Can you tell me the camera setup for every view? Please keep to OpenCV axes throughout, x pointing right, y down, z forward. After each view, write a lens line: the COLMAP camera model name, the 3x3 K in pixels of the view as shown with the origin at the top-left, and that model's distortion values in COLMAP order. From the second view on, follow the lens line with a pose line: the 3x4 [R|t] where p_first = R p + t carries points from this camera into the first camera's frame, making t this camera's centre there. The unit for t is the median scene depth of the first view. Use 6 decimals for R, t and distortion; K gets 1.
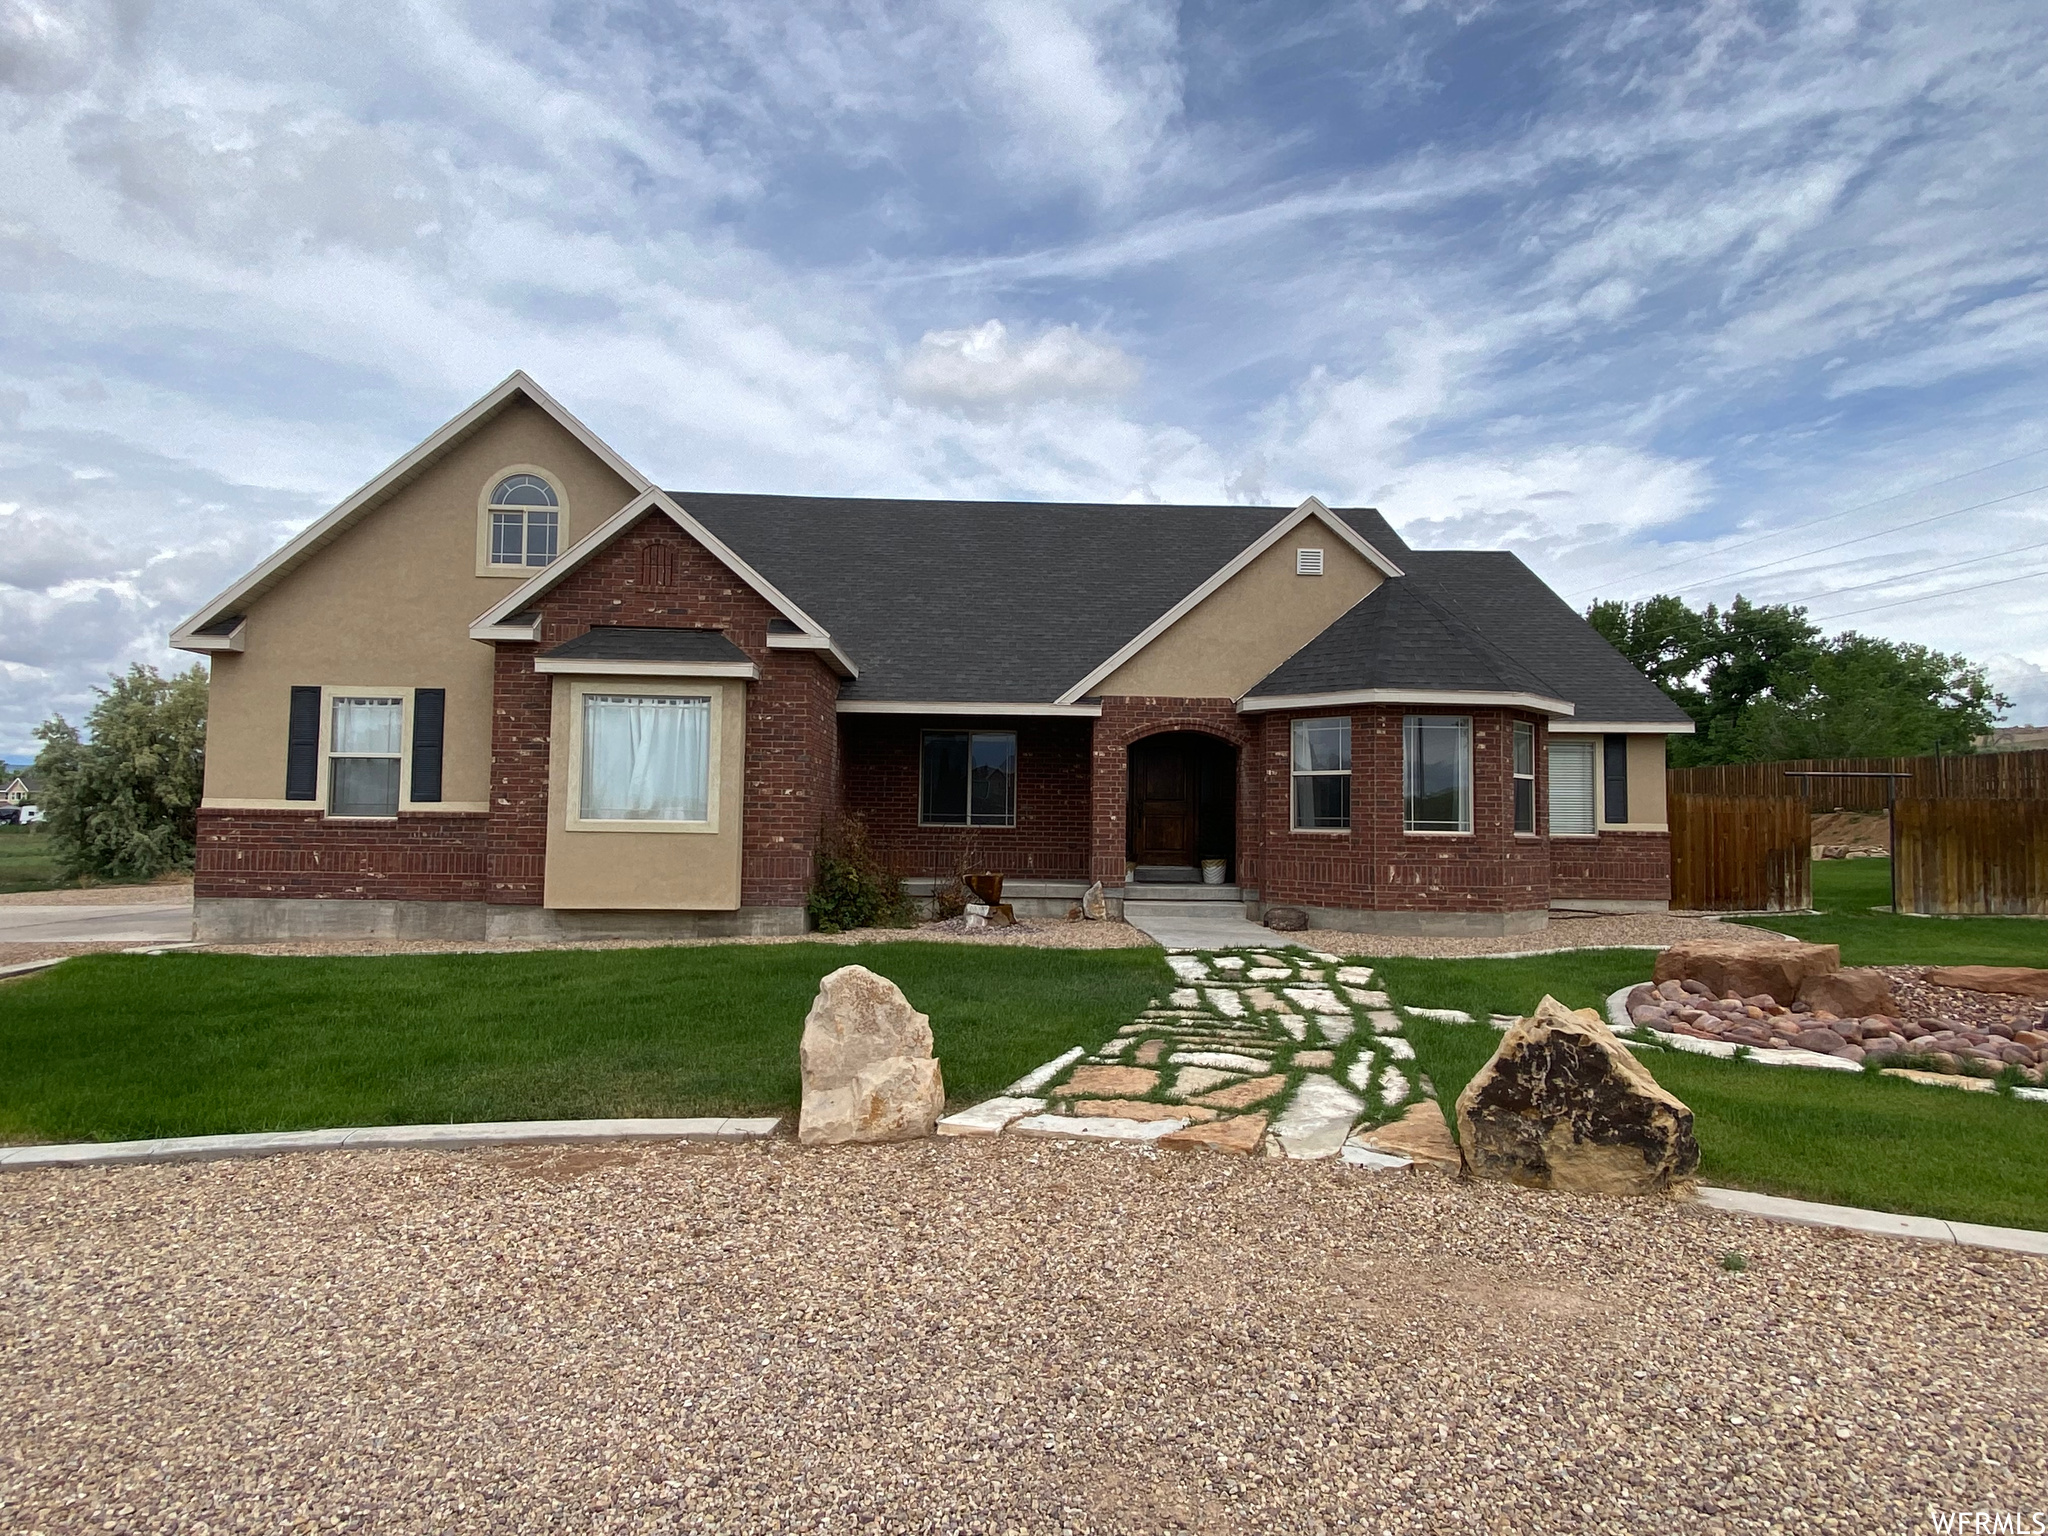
lens RADIAL K [[1147.8, 0, 1024.0], [0, 1147.8, 768.0], [0, 0, 1]] dist [0.043986, -0.045234]
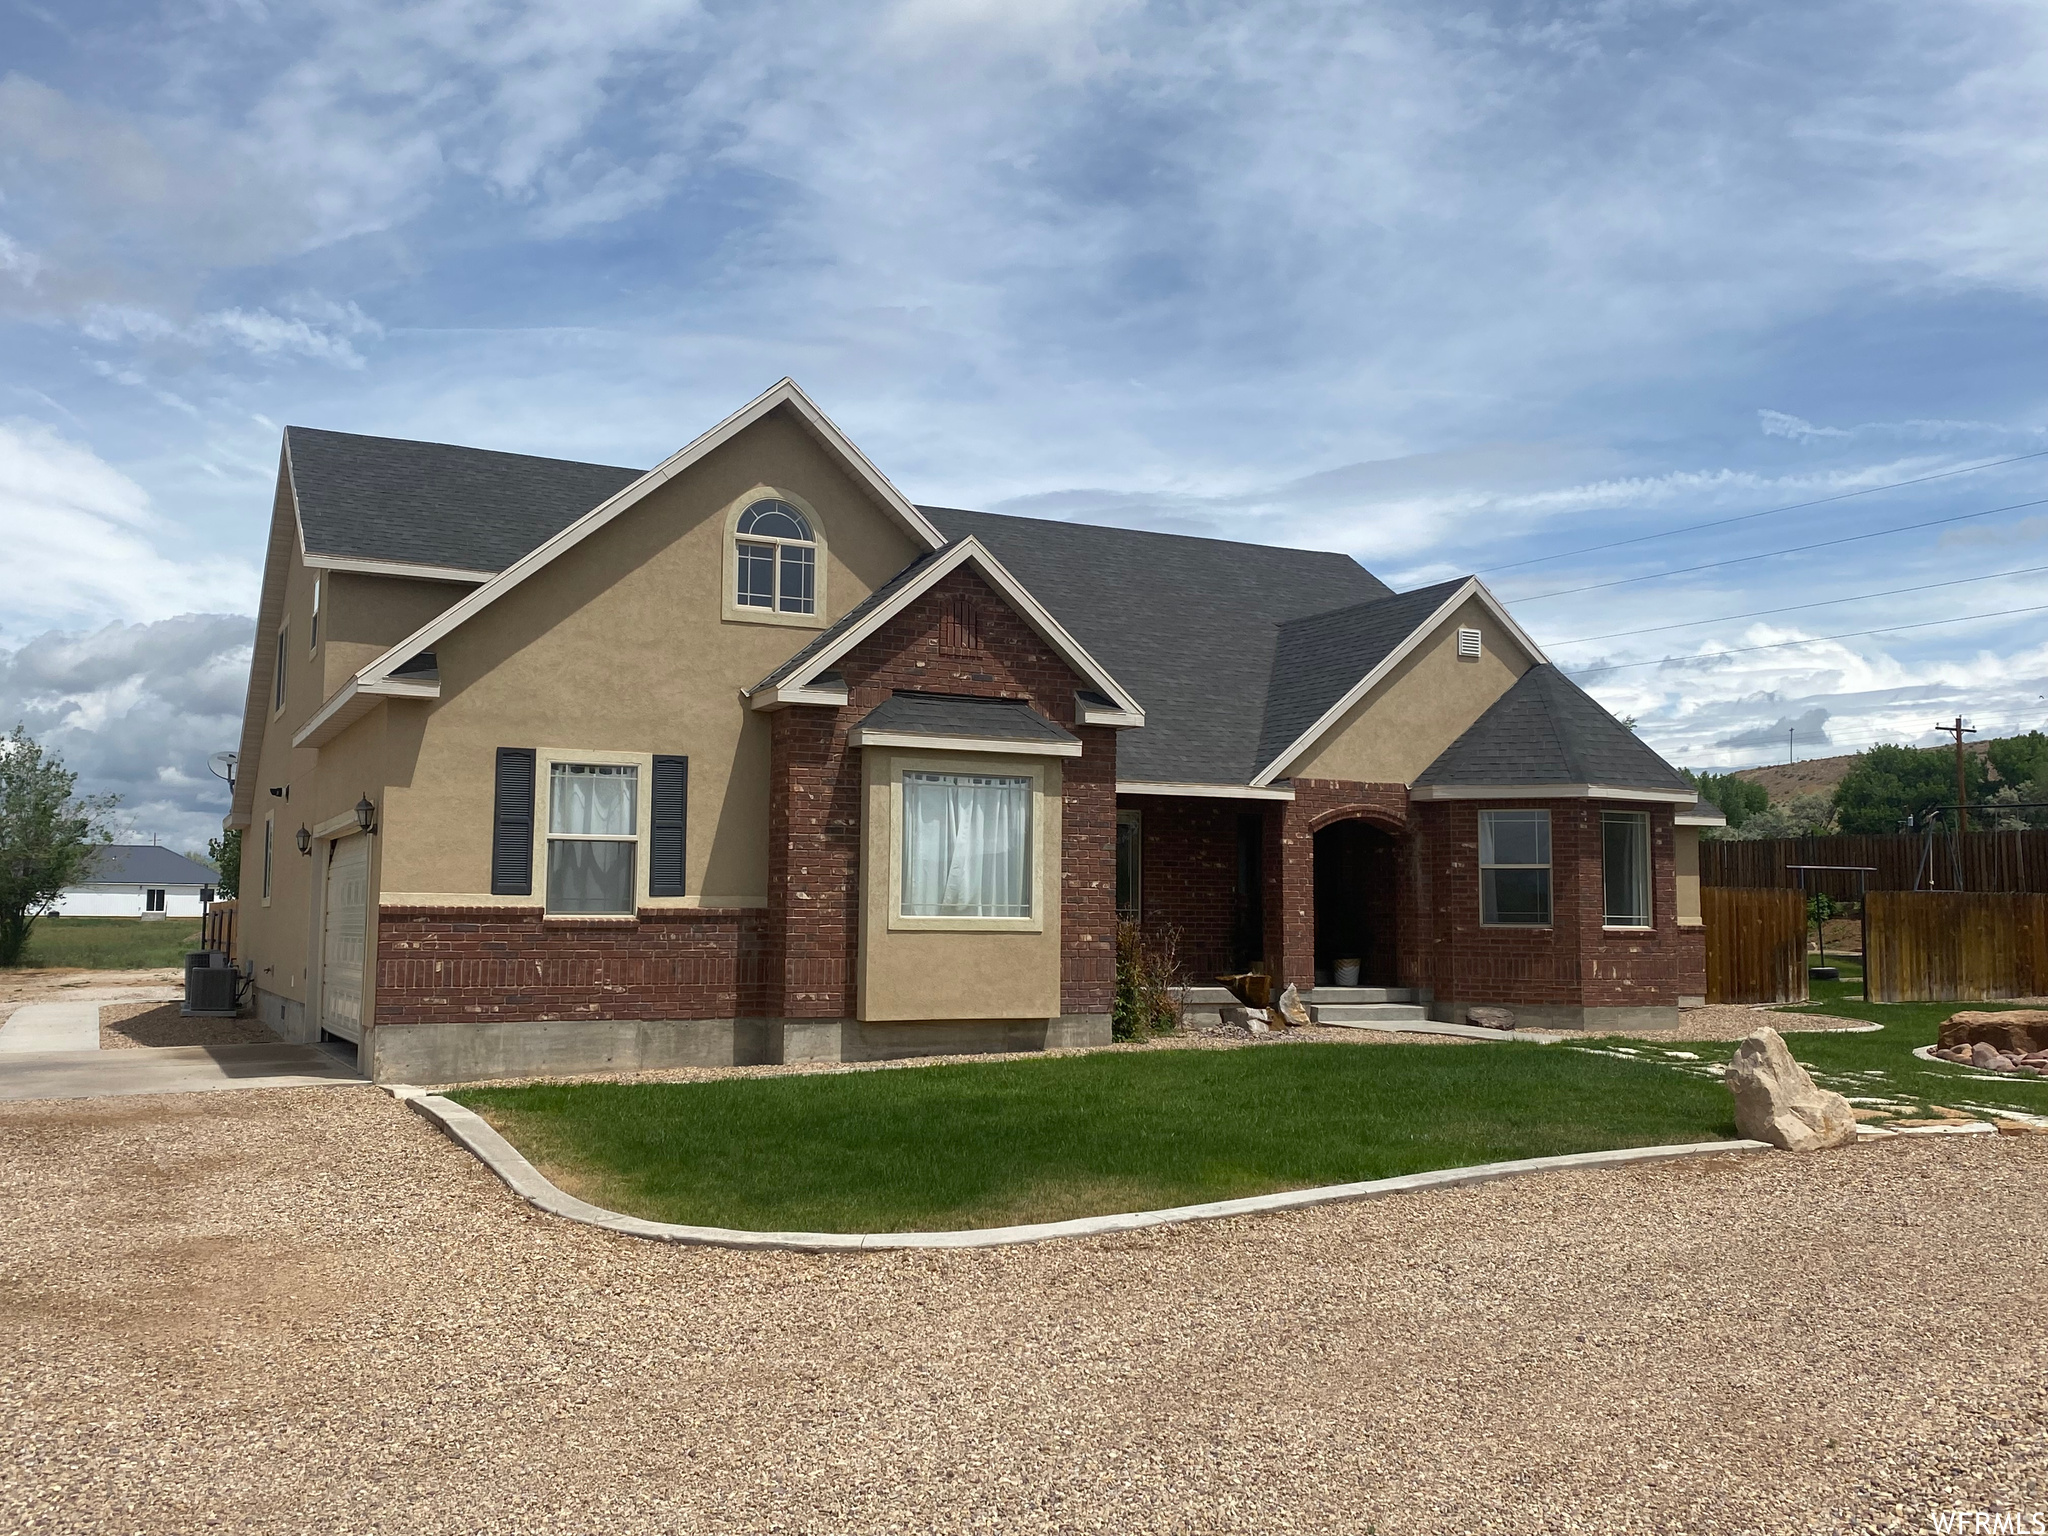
lens RADIAL K [[1862.9, 0, 1024.0], [0, 1862.9, 768.0], [0, 0, 1]] dist [0.099365, -0.156854]
pose [[0.908906, 0.028047, 0.416056, -0.853112], [-0.014225, 0.999240, -0.036285, -0.016522], [-0.416757, 0.027061, 0.908615, -0.294465]]
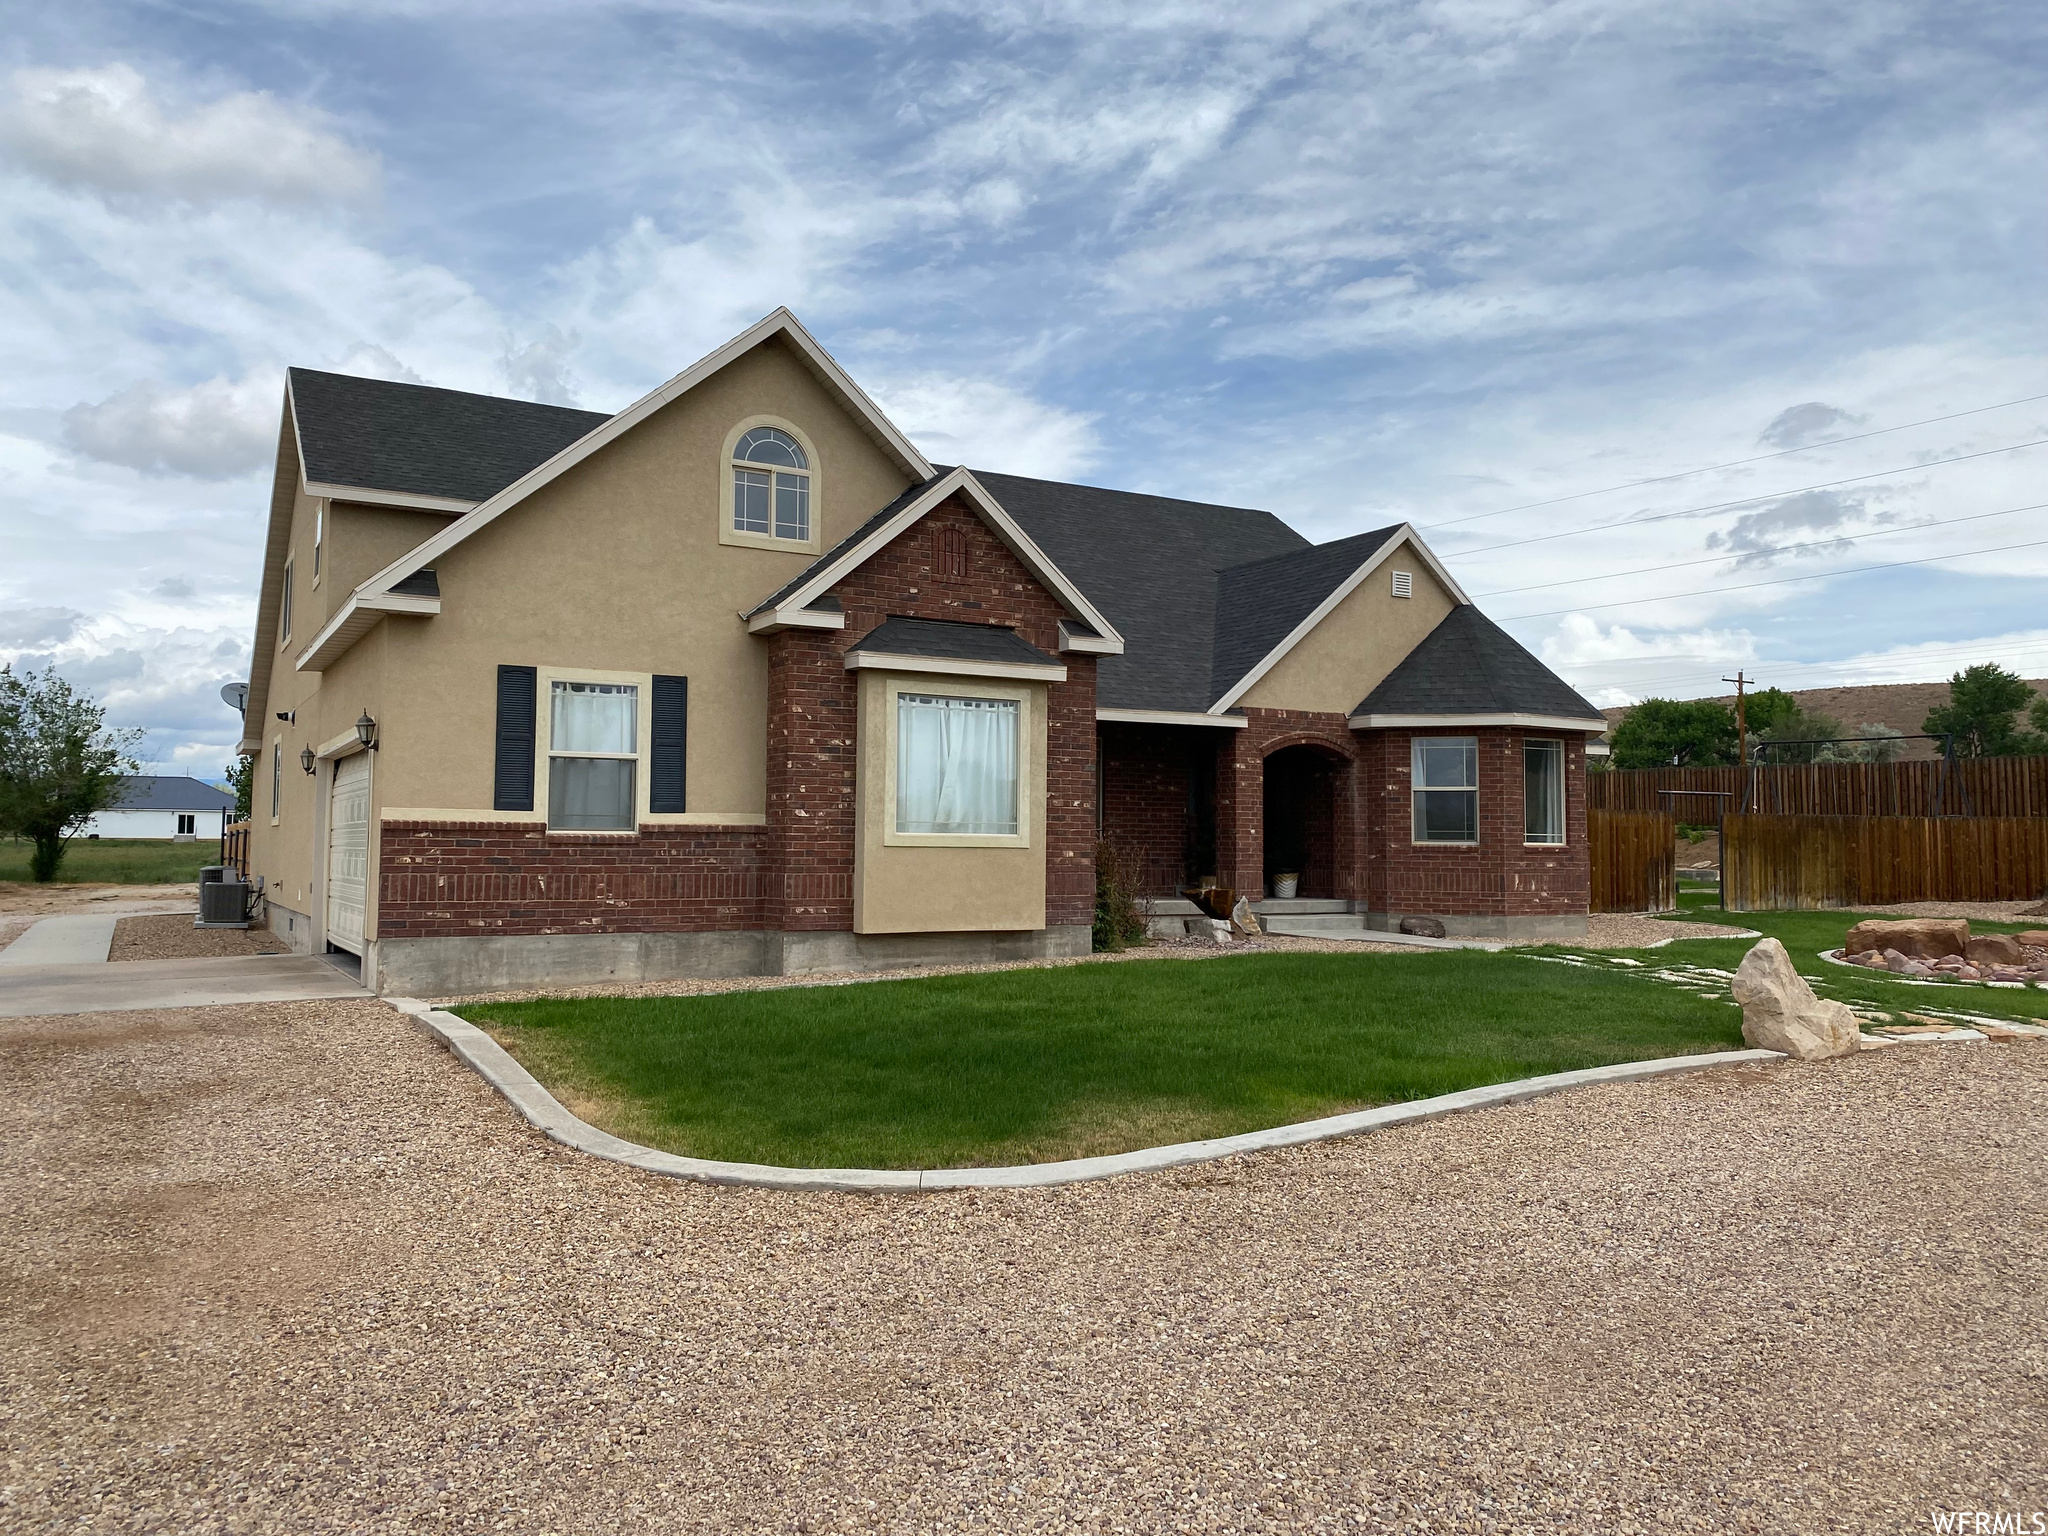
lens RADIAL K [[1561.7, 0, 1024.0], [0, 1561.7, 768.0], [0, 0, 1]] dist [0.064269, -0.061647]
pose [[0.884572, 0.016626, 0.466107, -0.831107], [-0.016755, 0.999852, -0.003868, -0.002839], [-0.466103, -0.004388, 0.884720, -0.109538]]
